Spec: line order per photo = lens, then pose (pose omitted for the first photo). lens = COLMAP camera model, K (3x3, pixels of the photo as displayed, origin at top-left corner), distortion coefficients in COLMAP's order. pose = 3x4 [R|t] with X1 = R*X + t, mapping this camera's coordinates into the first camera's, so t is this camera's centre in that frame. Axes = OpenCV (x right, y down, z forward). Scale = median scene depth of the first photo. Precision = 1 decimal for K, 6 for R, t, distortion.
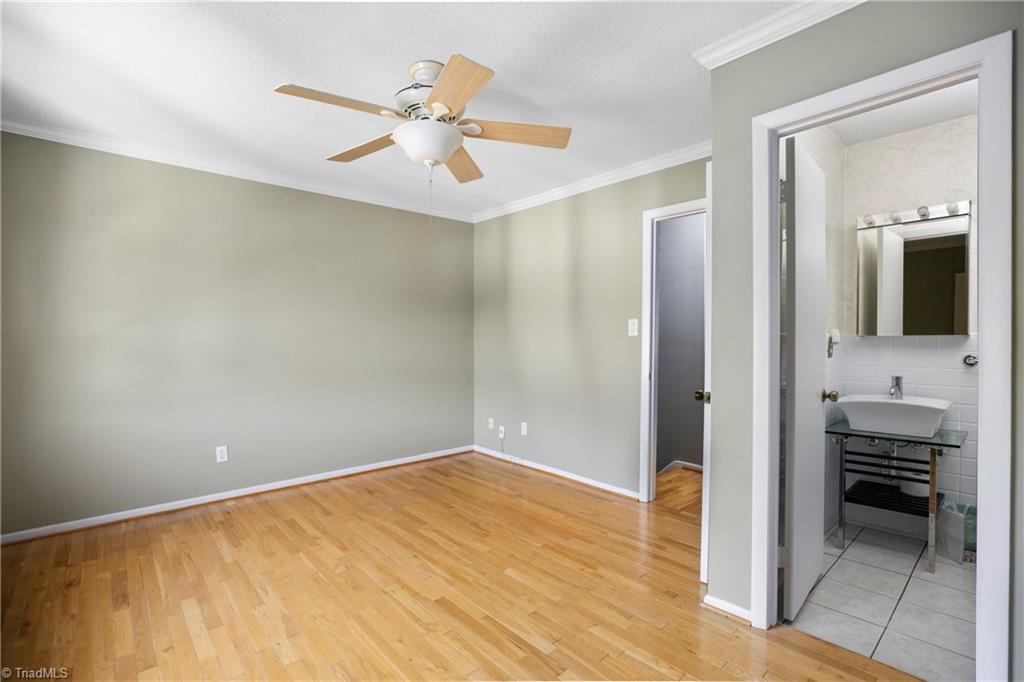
lens RADIAL K [[472.4, 0, 512.0], [0, 472.4, 341.0], [0, 0, 1]] dist [-0.011533, -0.000046]
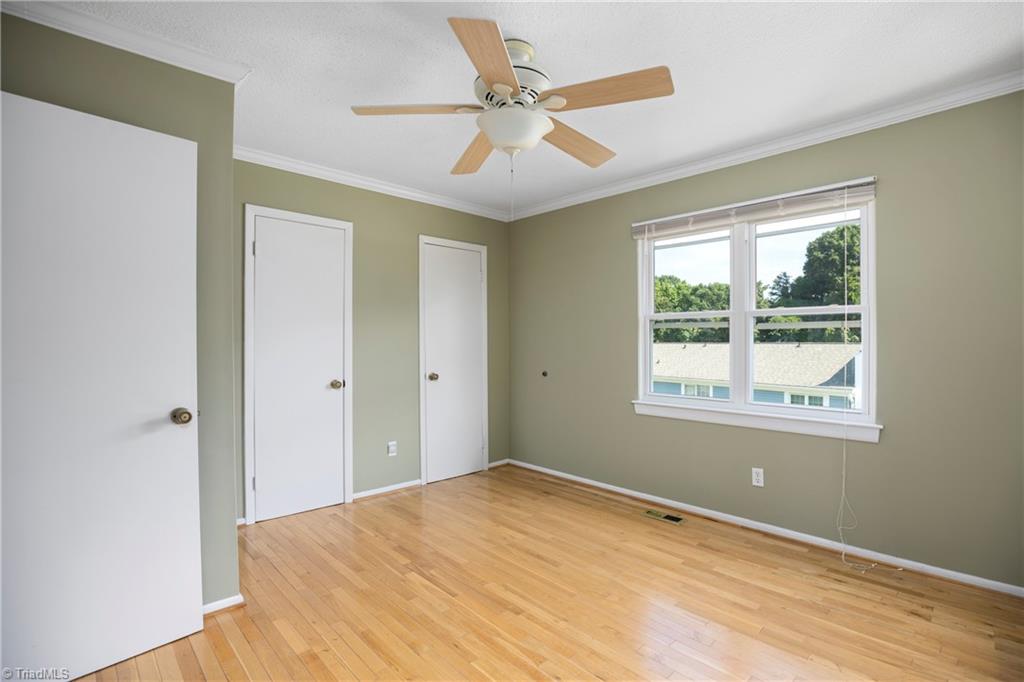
lens RADIAL K [[472.4, 0, 512.0], [0, 472.4, 341.0], [0, 0, 1]] dist [-0.011533, -0.000046]
pose [[-0.999441, 0.005231, -0.033008, -0.141583], [0.004953, 0.999952, 0.008503, -0.022312], [0.033051, 0.008335, -0.999419, 1.926154]]
